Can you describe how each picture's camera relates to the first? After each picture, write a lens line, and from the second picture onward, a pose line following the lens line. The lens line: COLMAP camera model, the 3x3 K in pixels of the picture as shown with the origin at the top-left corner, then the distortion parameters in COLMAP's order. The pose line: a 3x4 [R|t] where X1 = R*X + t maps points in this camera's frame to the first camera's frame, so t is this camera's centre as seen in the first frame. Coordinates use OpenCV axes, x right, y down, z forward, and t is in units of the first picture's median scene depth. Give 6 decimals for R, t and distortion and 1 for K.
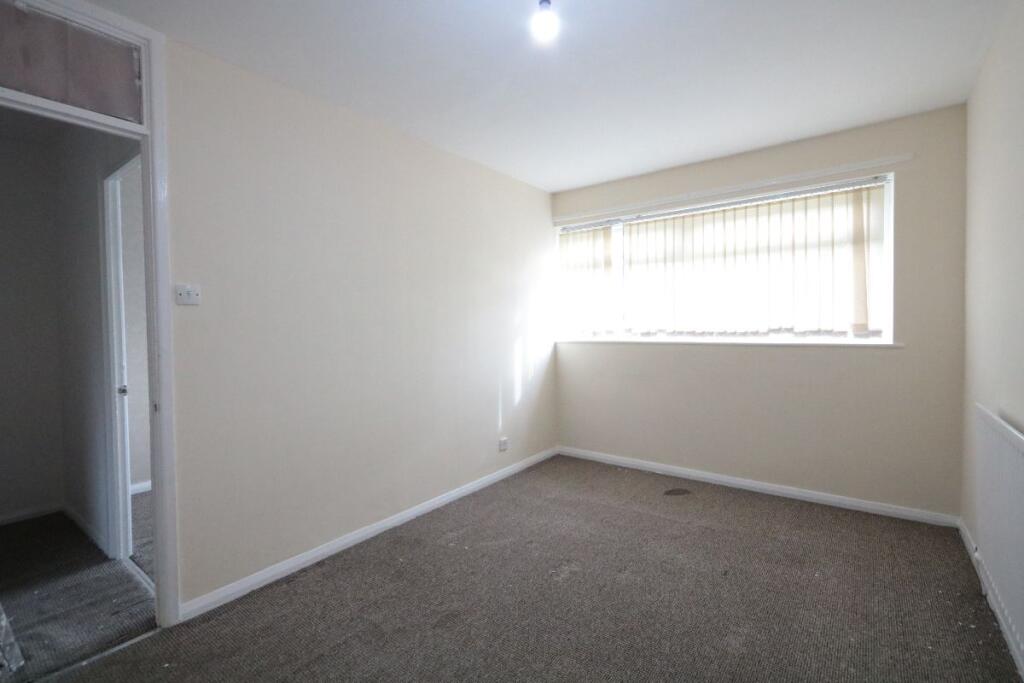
lens RADIAL K [[453.6, 0, 512.0], [0, 453.6, 341.5], [0, 0, 1]] dist [-0.000515, 0.000016]
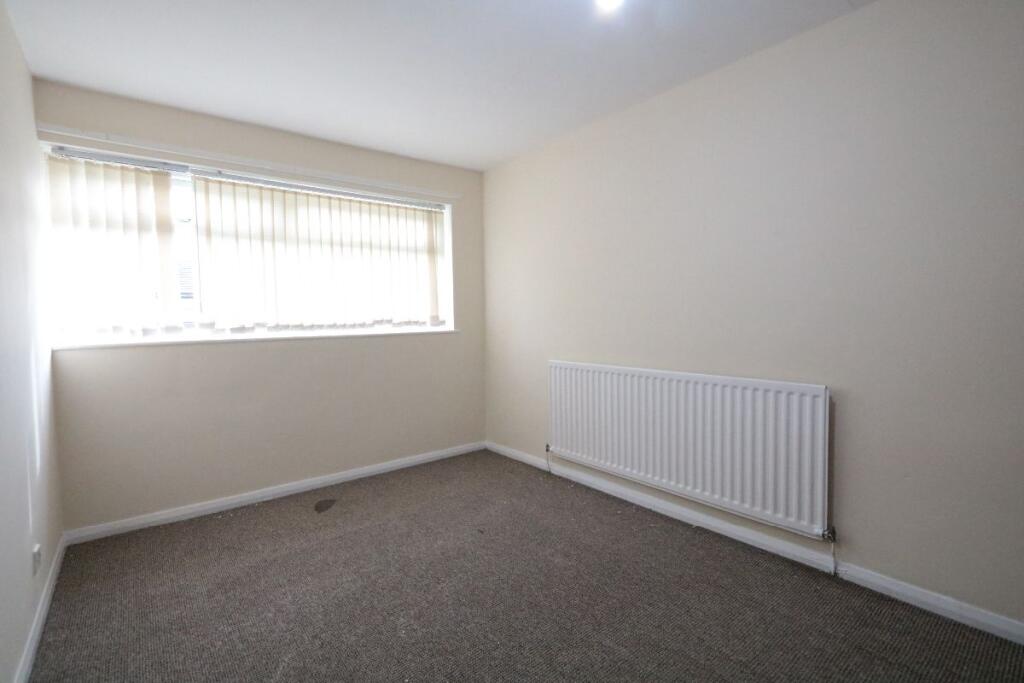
lens RADIAL K [[482.7, 0, 513.8], [0, 482.7, 336.7], [0, 0, 1]] dist [0.014121, -0.000489]
pose [[0.234318, -0.044927, 0.971121, -0.440532], [0.040825, 0.998505, 0.036343, -0.016911], [-0.971302, 0.031130, 0.235802, 0.387756]]
